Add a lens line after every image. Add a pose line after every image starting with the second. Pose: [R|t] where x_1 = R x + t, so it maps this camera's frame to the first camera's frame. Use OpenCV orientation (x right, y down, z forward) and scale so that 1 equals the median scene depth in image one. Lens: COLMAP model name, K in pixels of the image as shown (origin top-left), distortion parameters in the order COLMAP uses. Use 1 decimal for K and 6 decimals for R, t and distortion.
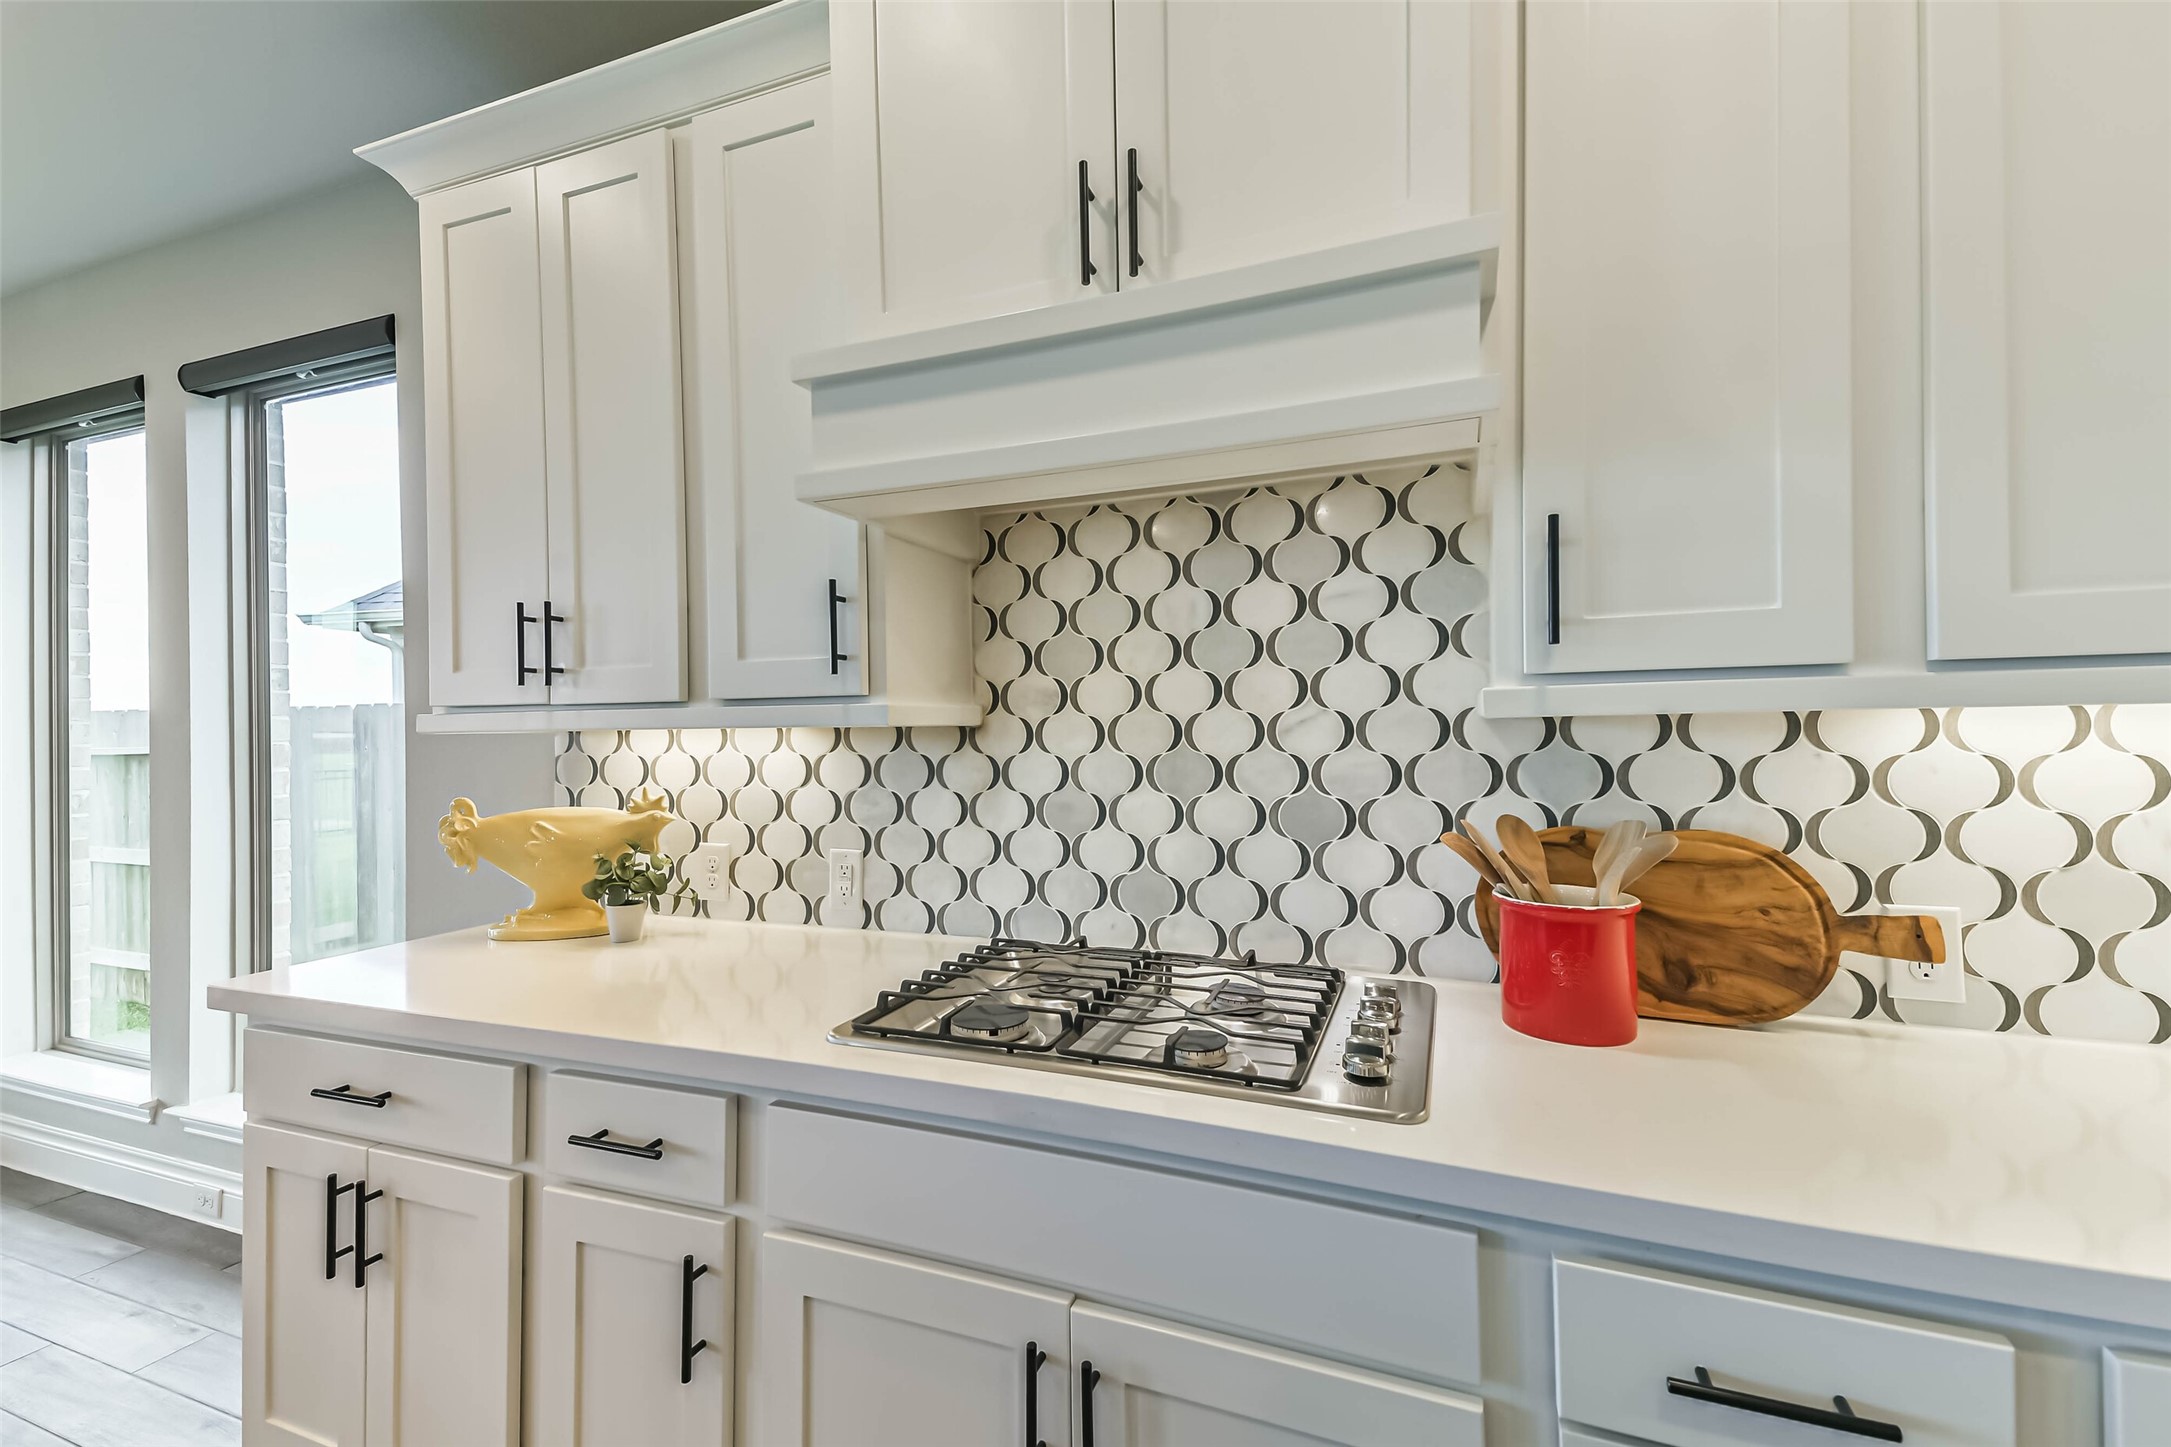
lens RADIAL K [[915.7, 0, 1107.4], [0, 915.7, 711.9], [0, 0, 1]] dist [0.033708, -0.000160]
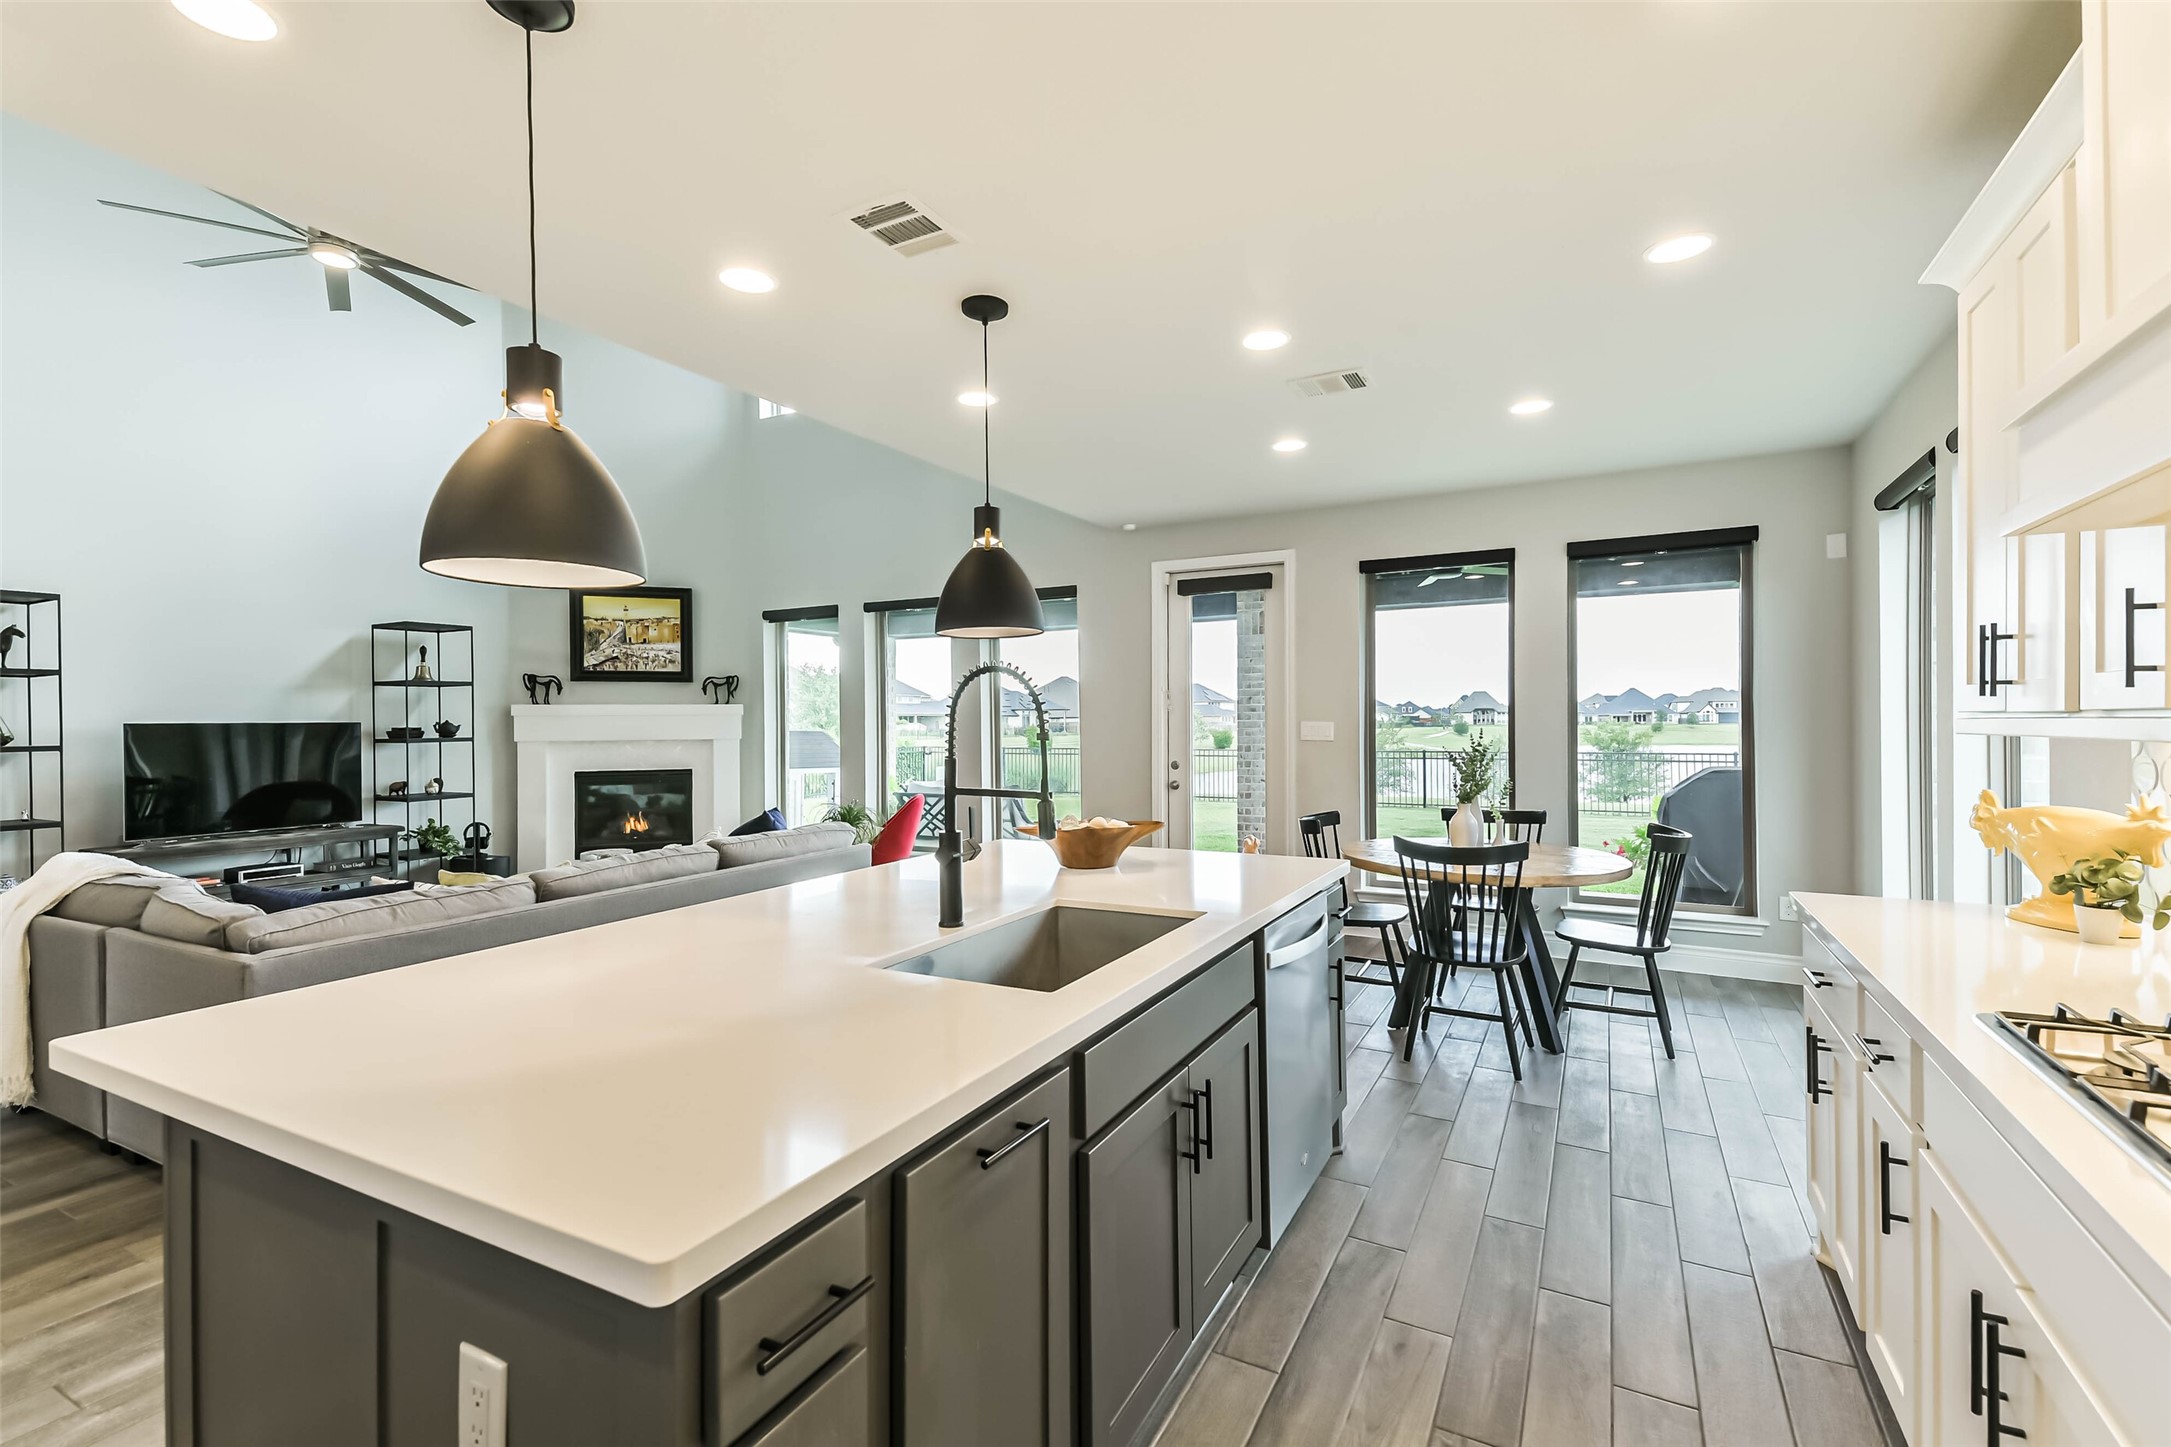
lens RADIAL K [[969.6, 0, 1085.5], [0, 969.6, 723.5], [0, 0, 1]] dist [0.089569, -0.041933]
pose [[-0.129136, 0.016794, -0.991485, 0.705776], [0.022717, 0.999644, 0.013974, -0.033349], [0.991367, -0.020719, -0.129472, 0.051267]]
